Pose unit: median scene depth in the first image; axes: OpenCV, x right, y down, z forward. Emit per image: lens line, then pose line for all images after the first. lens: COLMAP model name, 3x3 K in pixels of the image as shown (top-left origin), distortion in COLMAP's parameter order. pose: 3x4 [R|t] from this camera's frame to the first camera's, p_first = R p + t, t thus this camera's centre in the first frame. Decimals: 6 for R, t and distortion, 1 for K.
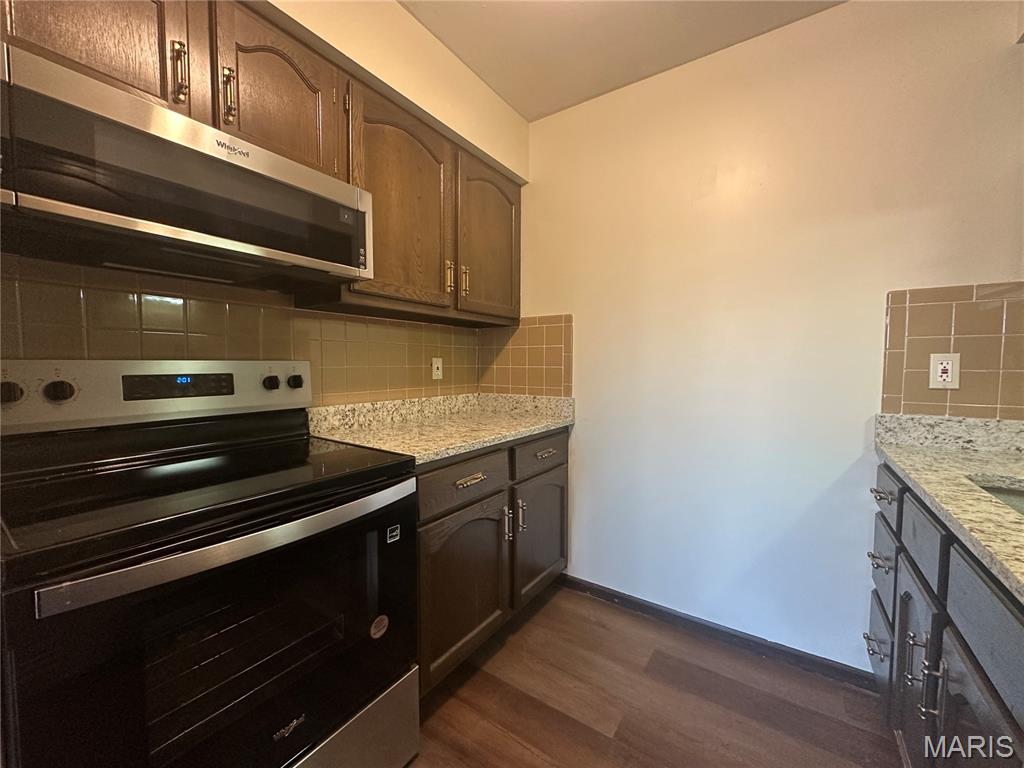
lens RADIAL K [[409.6, 0, 512.0], [0, 409.6, 384.0], [0, 0, 1]] dist [0.000210, 0.000038]
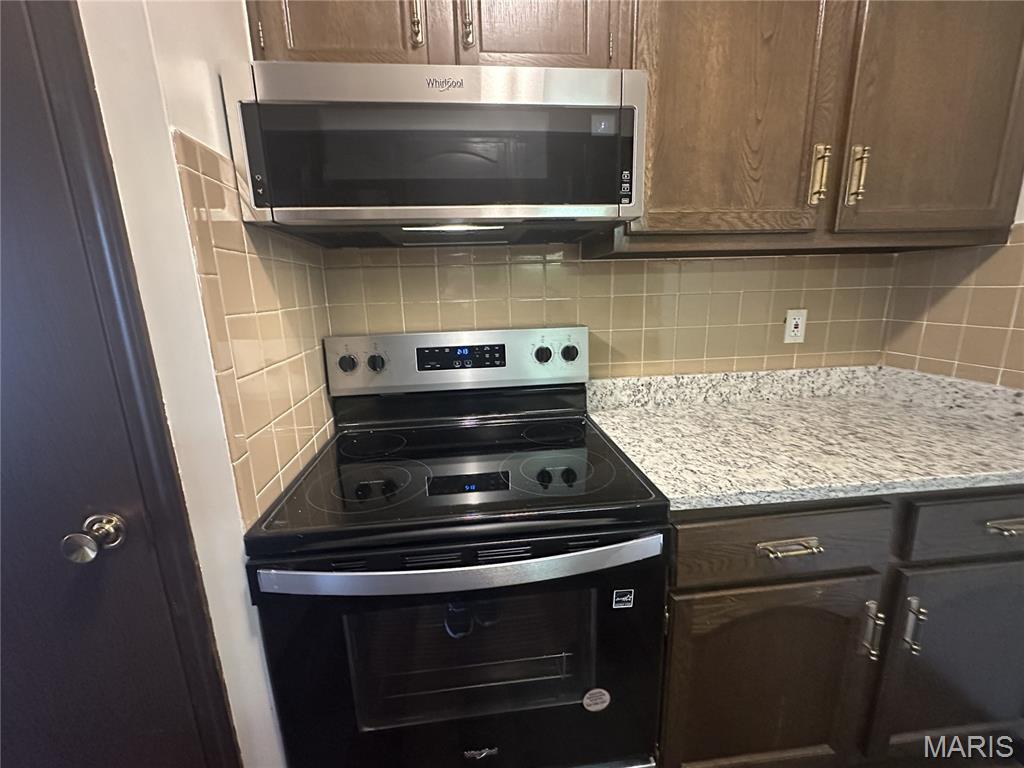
lens RADIAL K [[424.4, 0, 512.0], [0, 424.4, 384.0], [0, 0, 1]] dist [-0.000520, -0.000024]
pose [[0.647129, 0.147658, -0.747944, 0.053054], [-0.007995, 0.982325, 0.187012, -0.089613], [0.762338, -0.115041, 0.636872, 0.288038]]
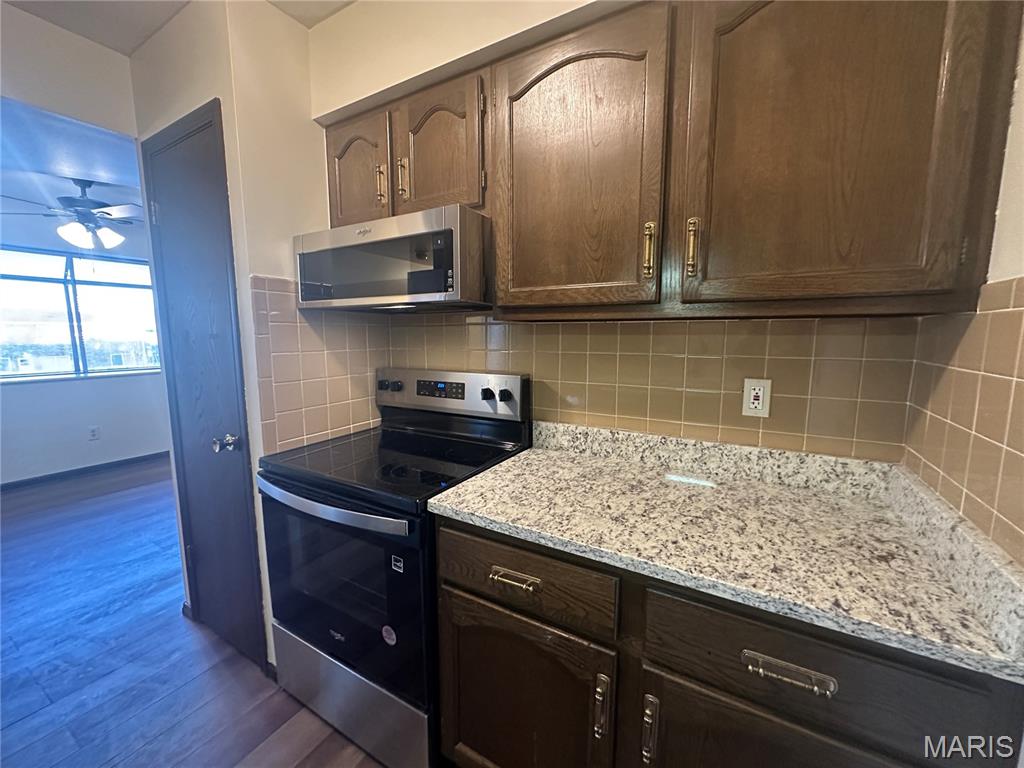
lens RADIAL K [[409.6, 0, 512.0], [0, 409.6, 384.0], [0, 0, 1]] dist [0.000210, 0.000038]
pose [[0.067381, 0.121532, -0.990298, 0.451252], [-0.047223, 0.991830, 0.118507, -0.138114], [0.996609, 0.038780, 0.072570, 0.797402]]
